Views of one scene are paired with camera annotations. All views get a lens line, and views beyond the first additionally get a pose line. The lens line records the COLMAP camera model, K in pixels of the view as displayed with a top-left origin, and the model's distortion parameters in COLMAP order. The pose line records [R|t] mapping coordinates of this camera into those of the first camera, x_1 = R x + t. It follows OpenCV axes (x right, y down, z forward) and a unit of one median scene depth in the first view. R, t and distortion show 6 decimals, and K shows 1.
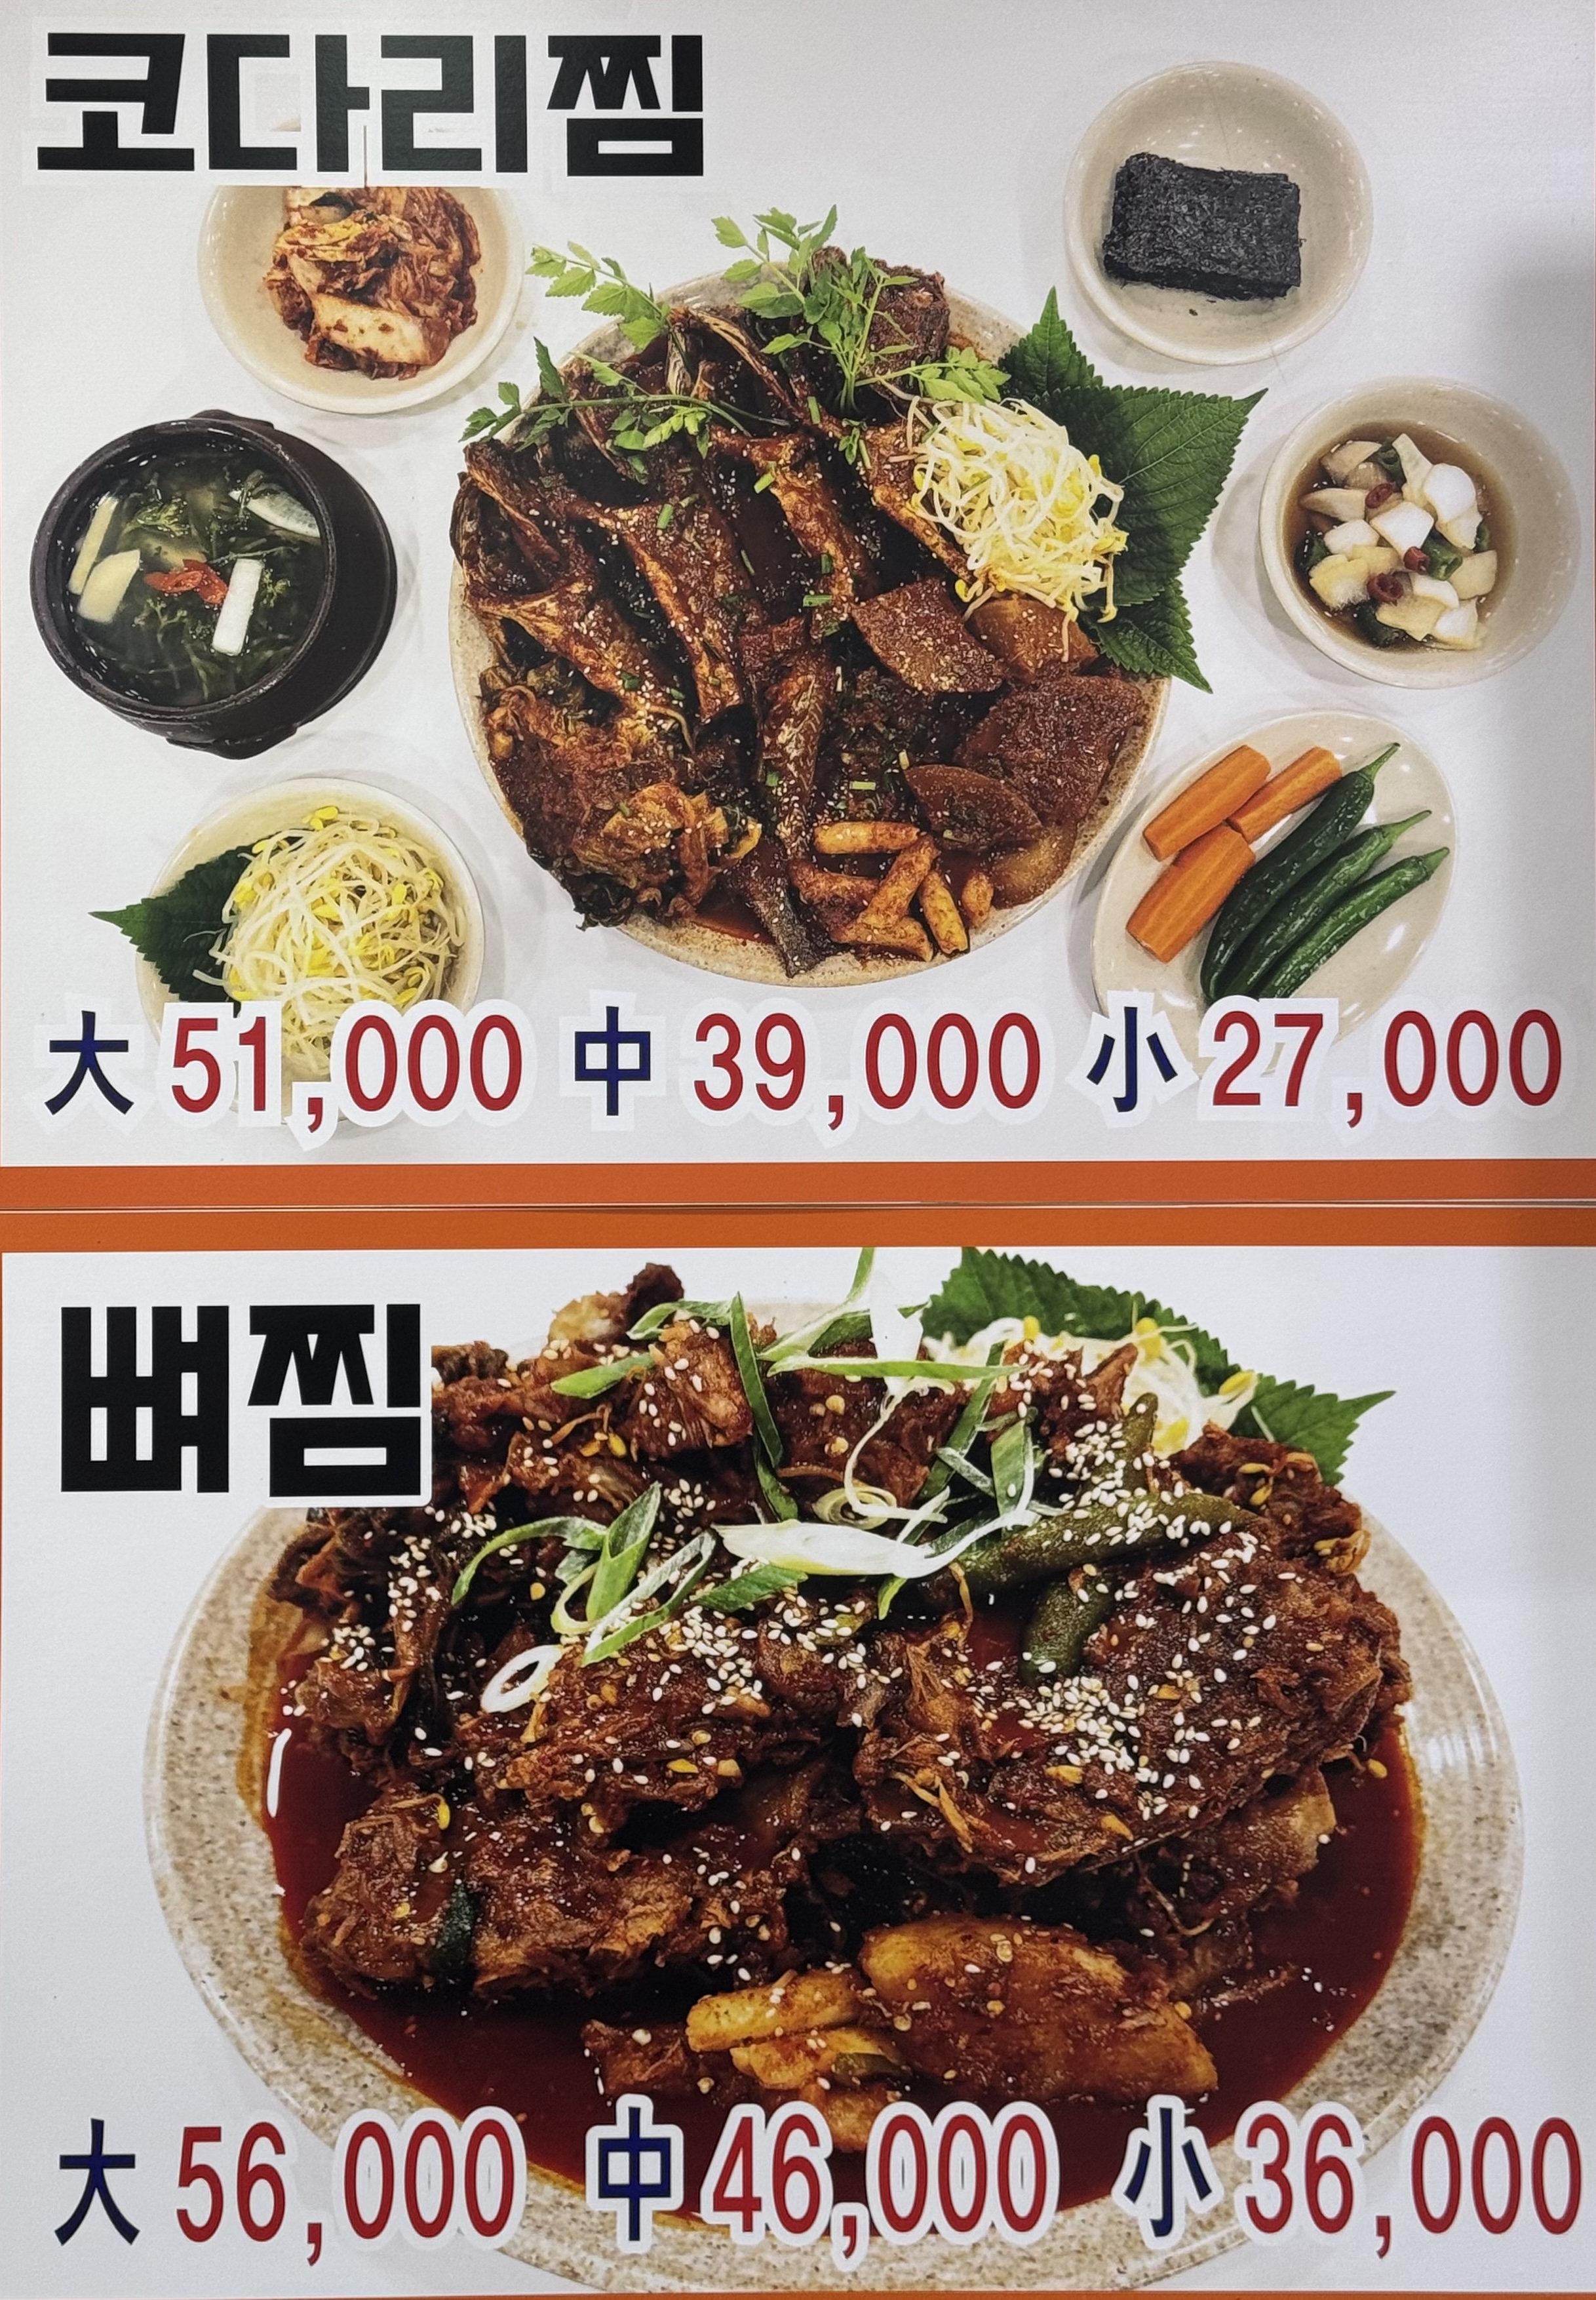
lens RADIAL K [[3311.1, 0, 798.1], [0, 3311.1, 1150.6], [0, 0, 1]] dist [0.055273, 0.000000]
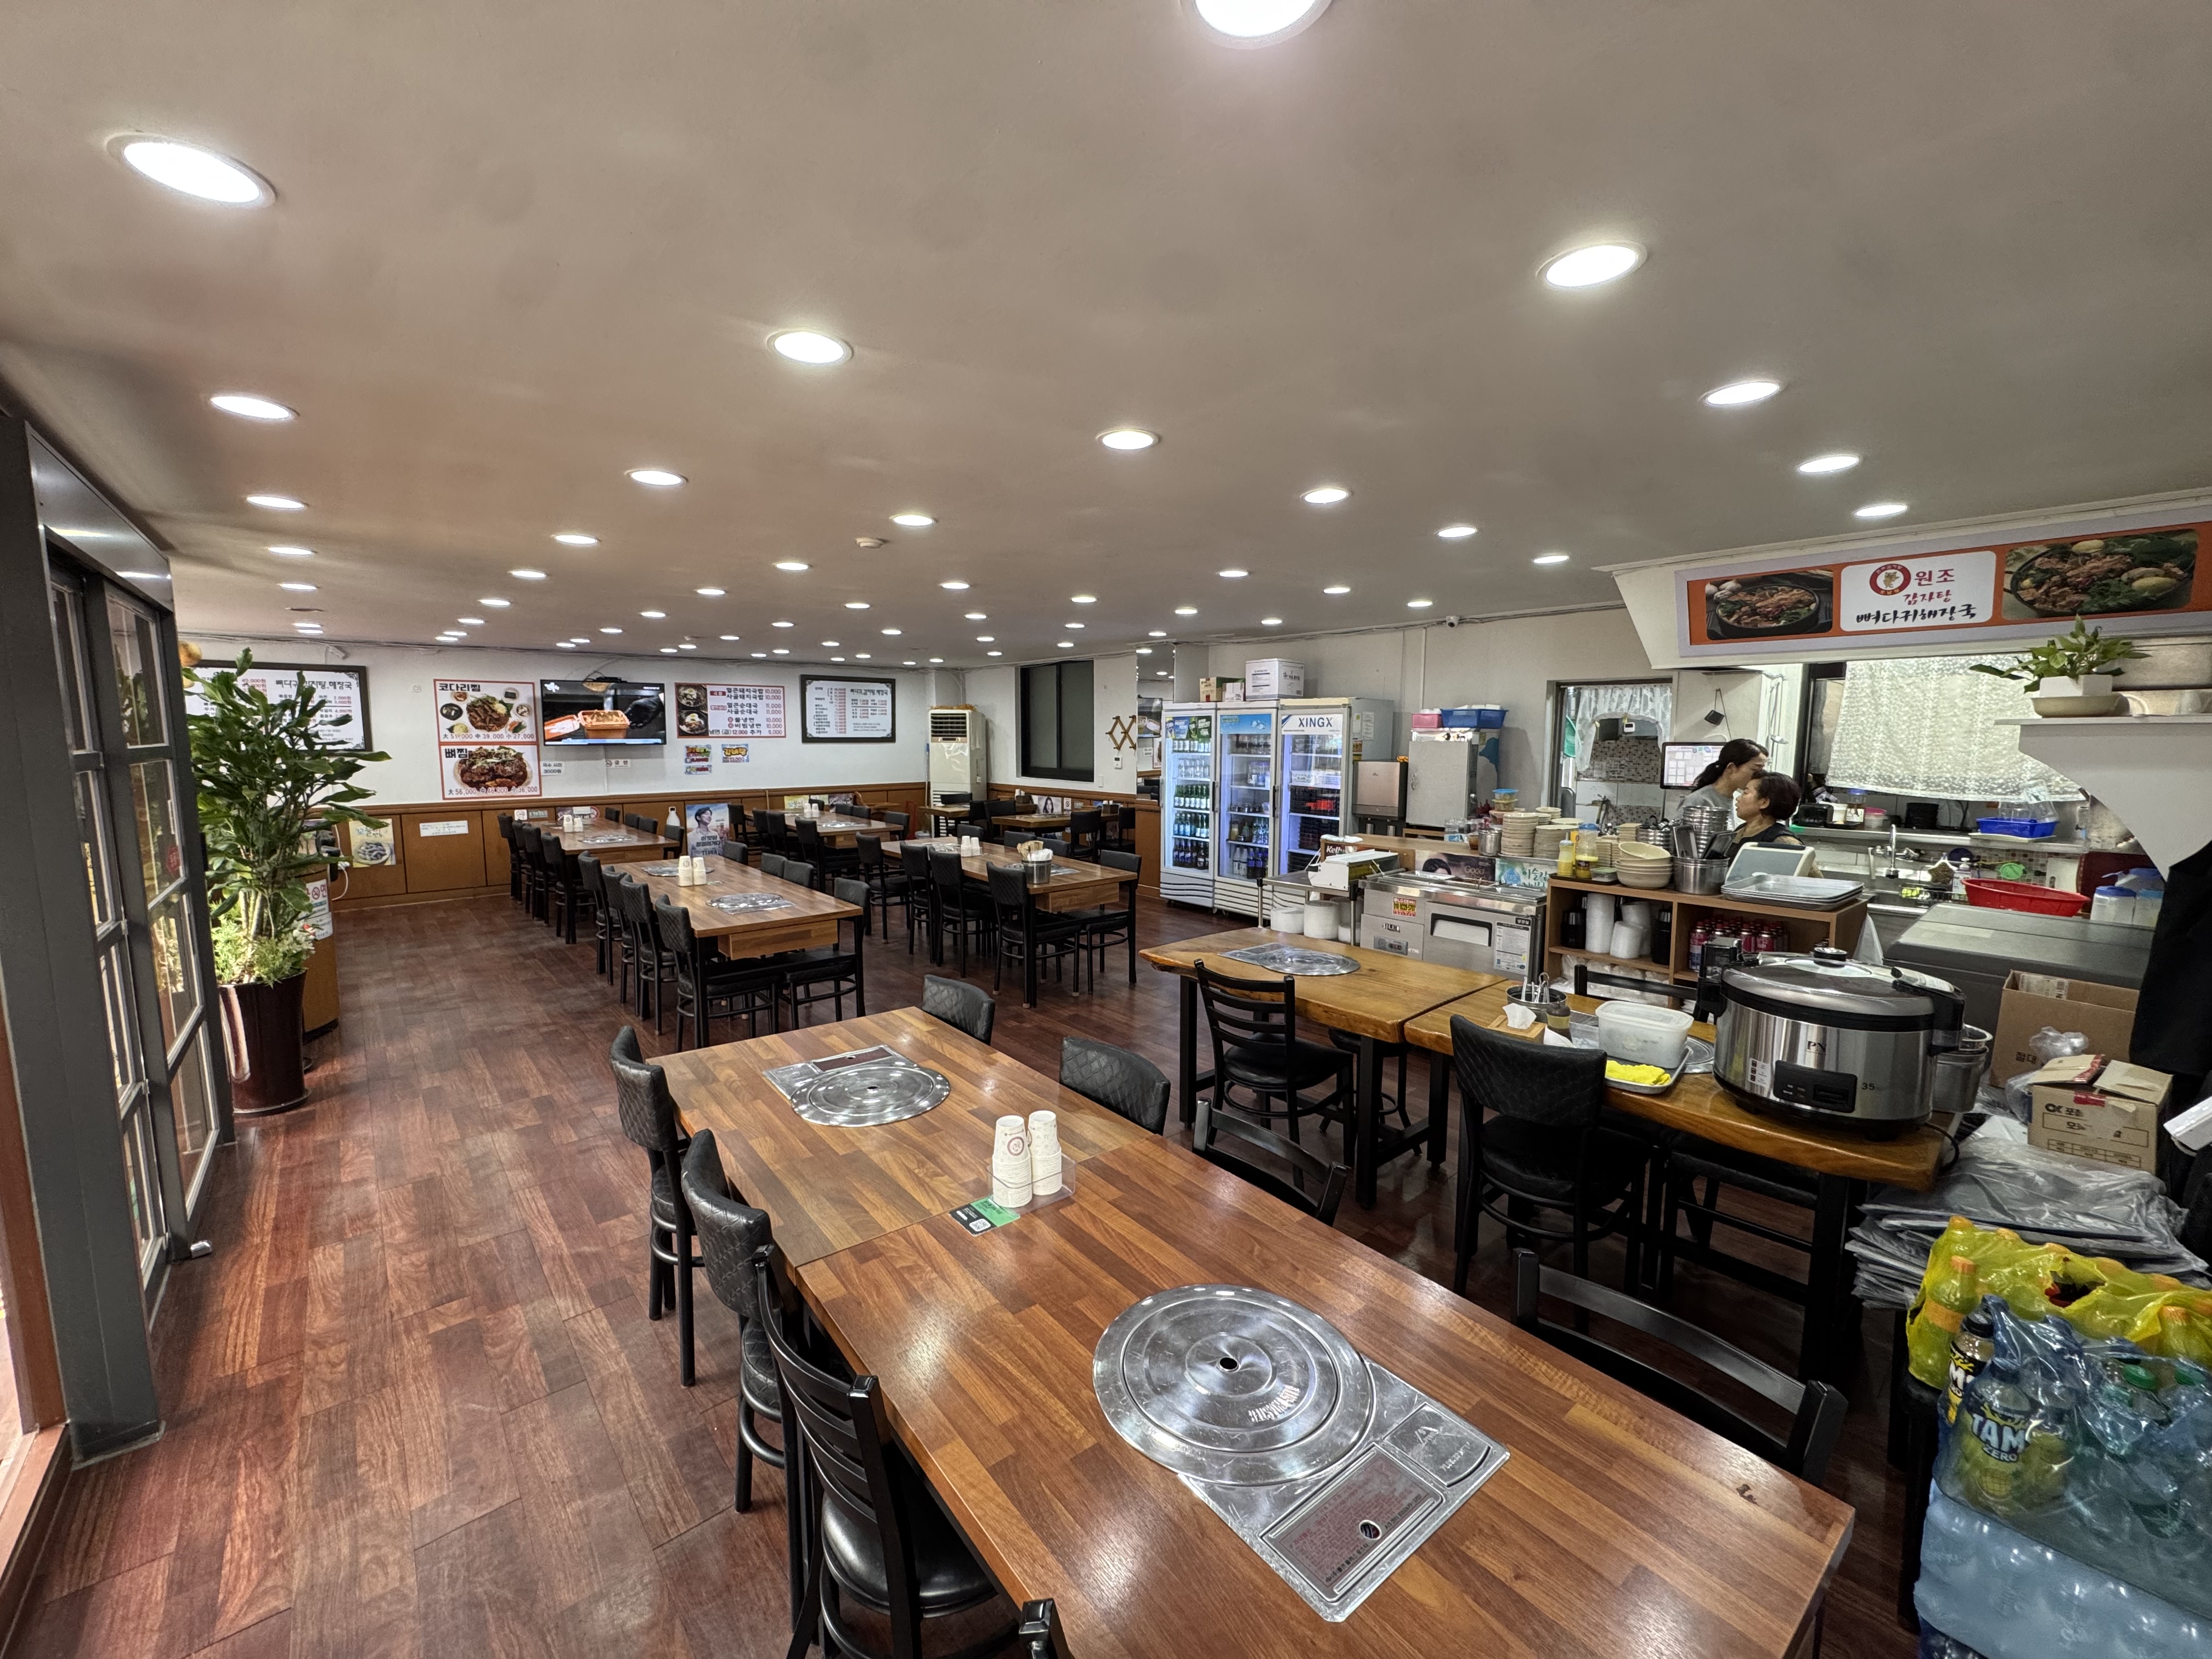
lens RADIAL K [[891.7, 0, 1113.9], [0, 891.7, 832.0], [0, 0, 1]] dist [0.000417, -0.000118]
pose [[0.758702, -0.063524, 0.648333, -0.669656], [-0.030610, 0.990659, 0.132885, -0.287067], [-0.650718, -0.120666, 0.749671, -5.603351]]
